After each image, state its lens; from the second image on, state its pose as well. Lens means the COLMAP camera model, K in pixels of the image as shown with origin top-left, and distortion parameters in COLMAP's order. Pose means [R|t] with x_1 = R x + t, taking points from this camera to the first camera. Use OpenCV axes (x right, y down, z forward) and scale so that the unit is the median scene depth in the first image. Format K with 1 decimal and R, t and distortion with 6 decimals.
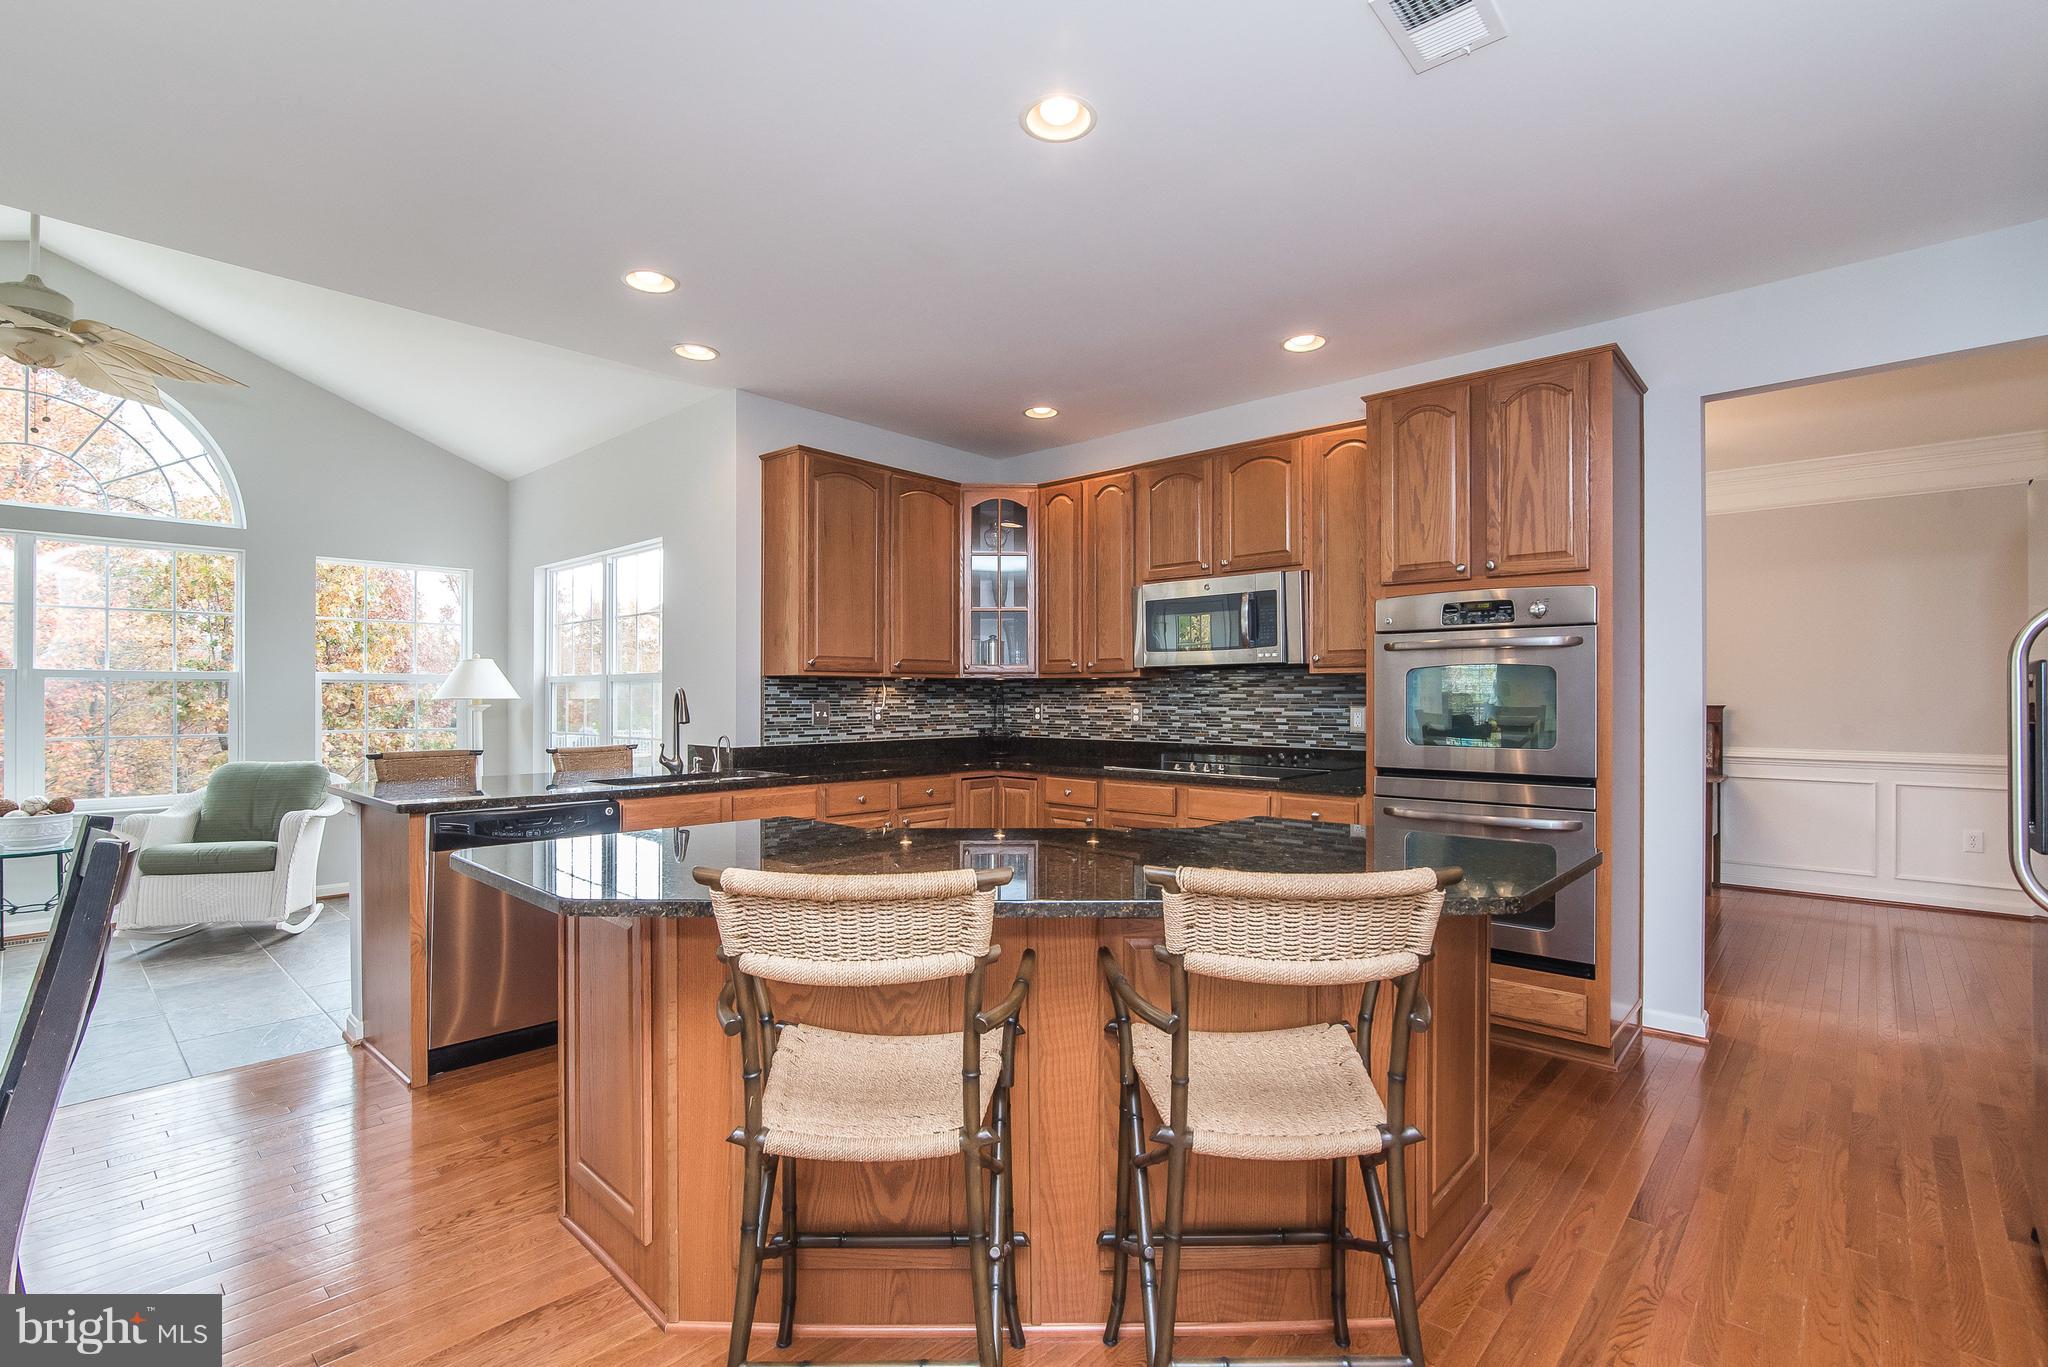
lens RADIAL K [[939.9, 0, 1024.6], [0, 939.9, 694.4], [0, 0, 1]] dist [-0.018327, 0.001835]
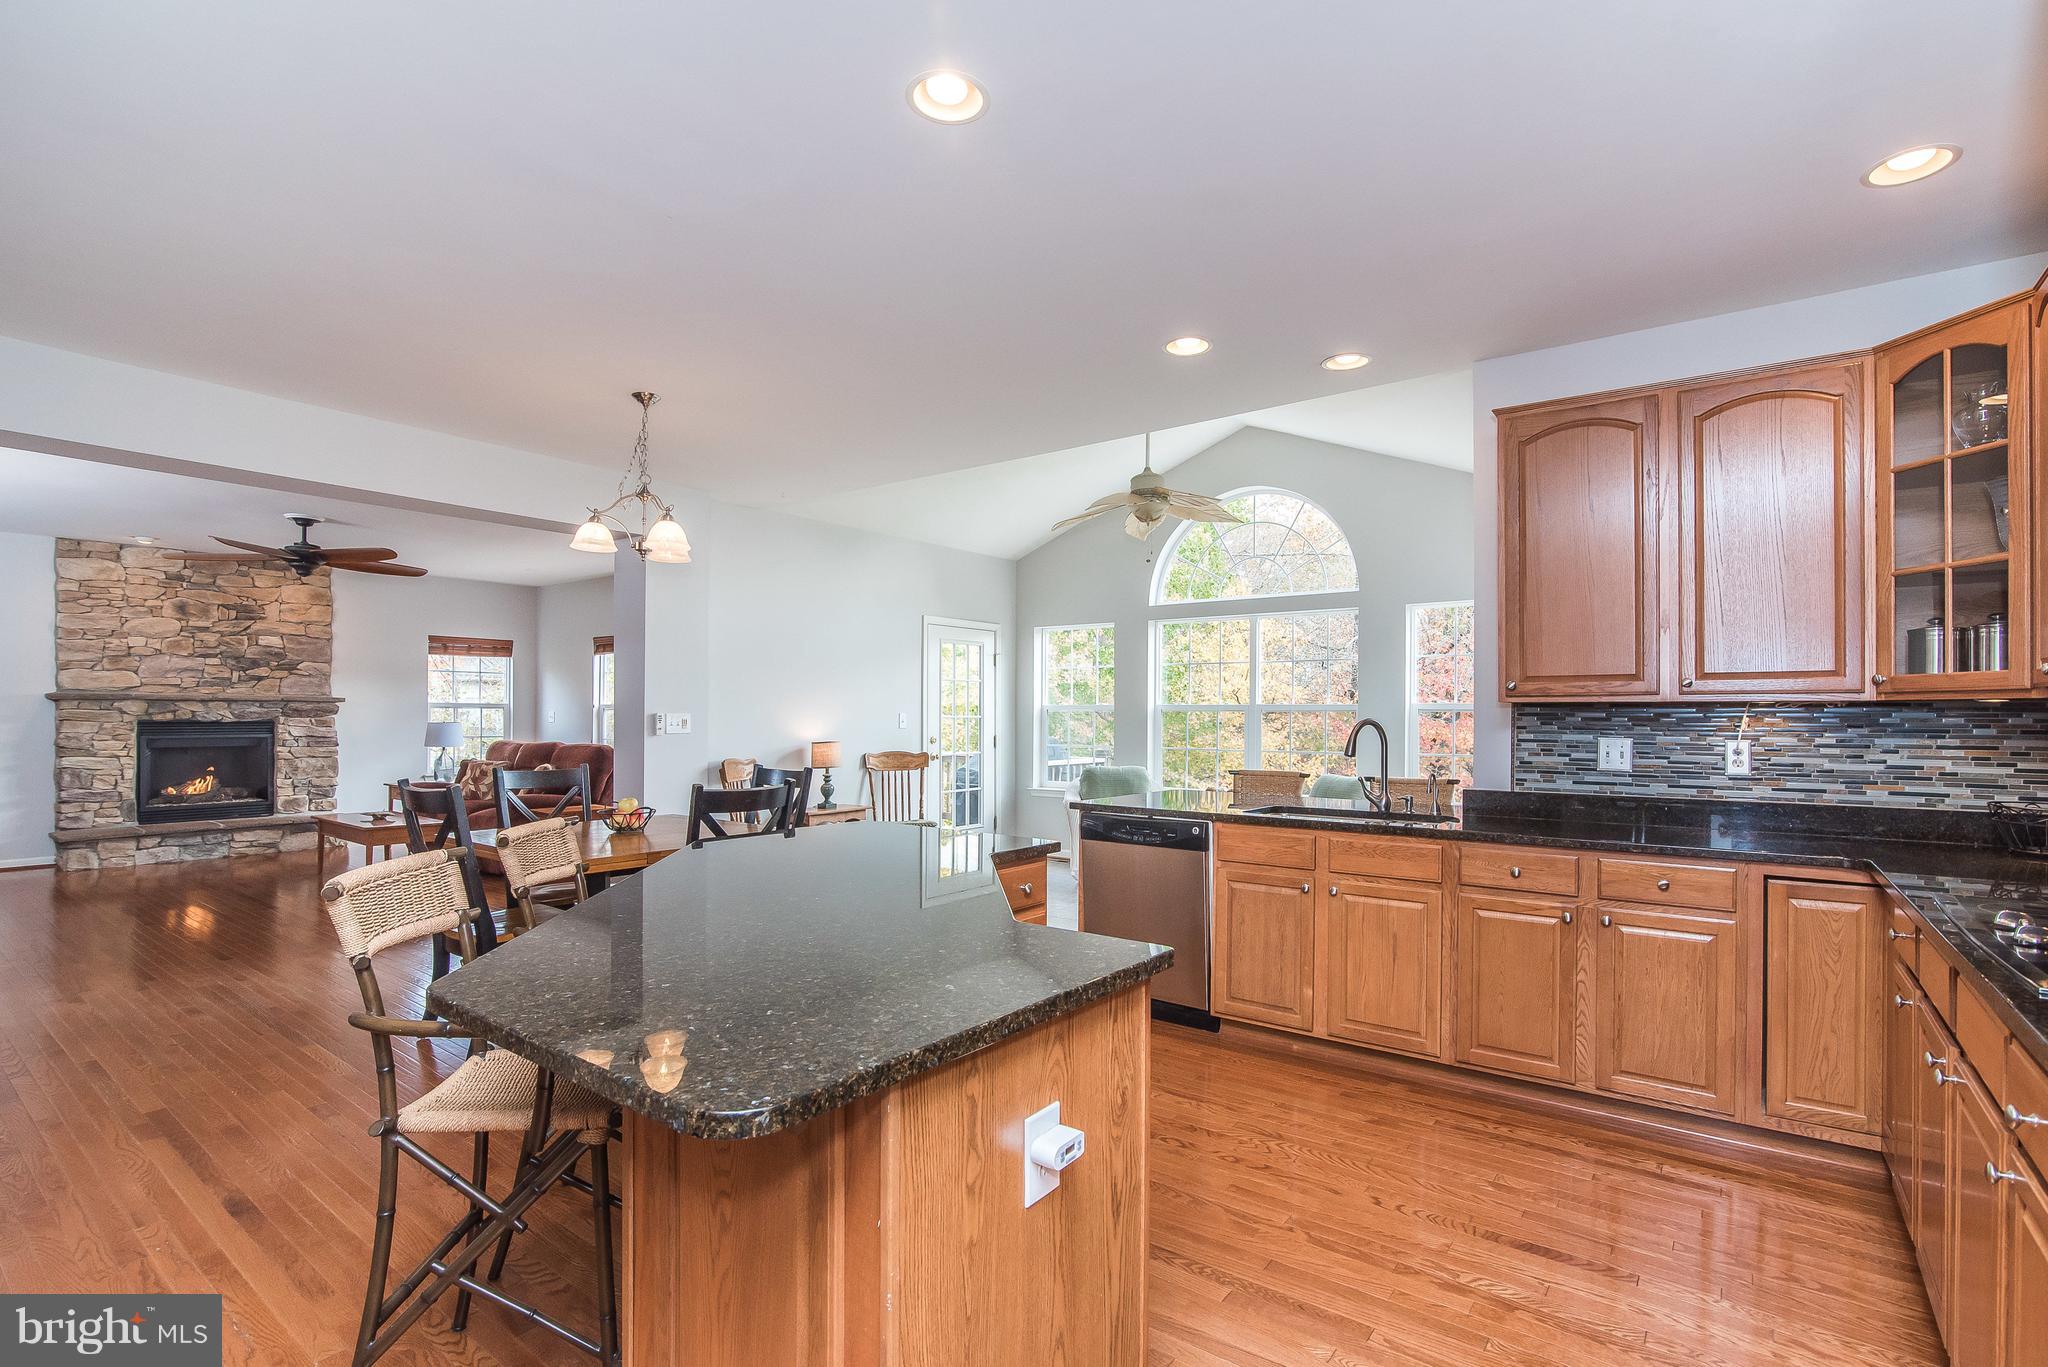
lens RADIAL K [[960.1, 0, 1021.7], [0, 960.1, 713.9], [0, 0, 1]] dist [-0.028864, 0.010815]
pose [[0.086294, -0.002439, -0.996267, 0.501004], [-0.003175, 0.999991, -0.002723, -0.007201], [0.996265, 0.003399, 0.086286, 0.517656]]
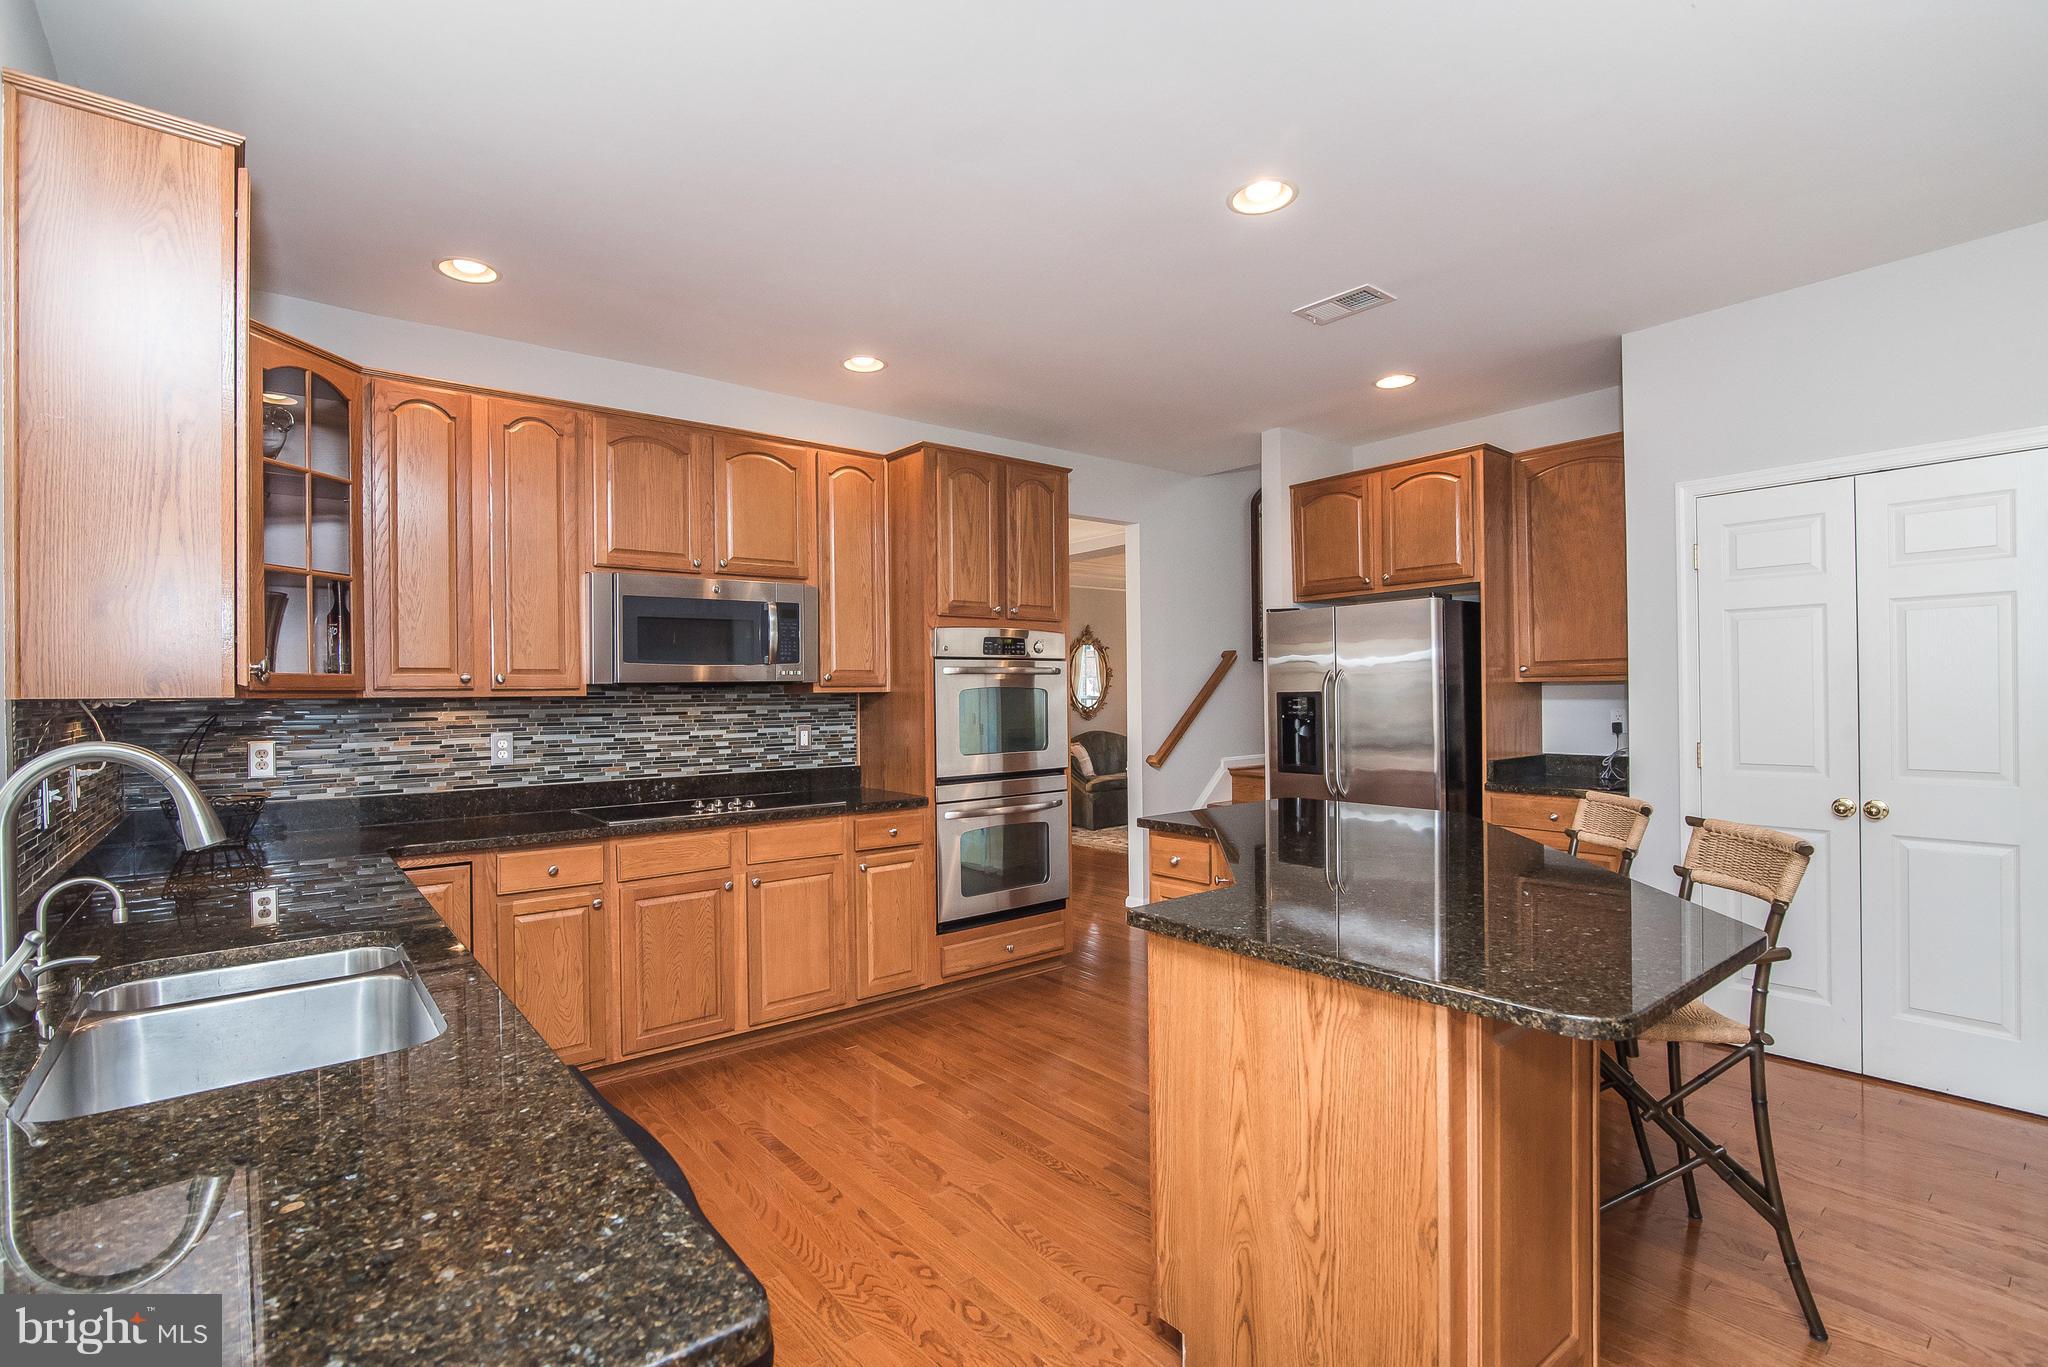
lens RADIAL K [[939.9, 0, 1024.6], [0, 939.9, 694.4], [0, 0, 1]] dist [-0.018327, 0.001835]
pose [[0.149677, -0.002844, 0.988731, -0.571707], [0.011678, 0.999931, 0.001108, -0.017414], [-0.988666, 0.011380, 0.149700, 0.582535]]
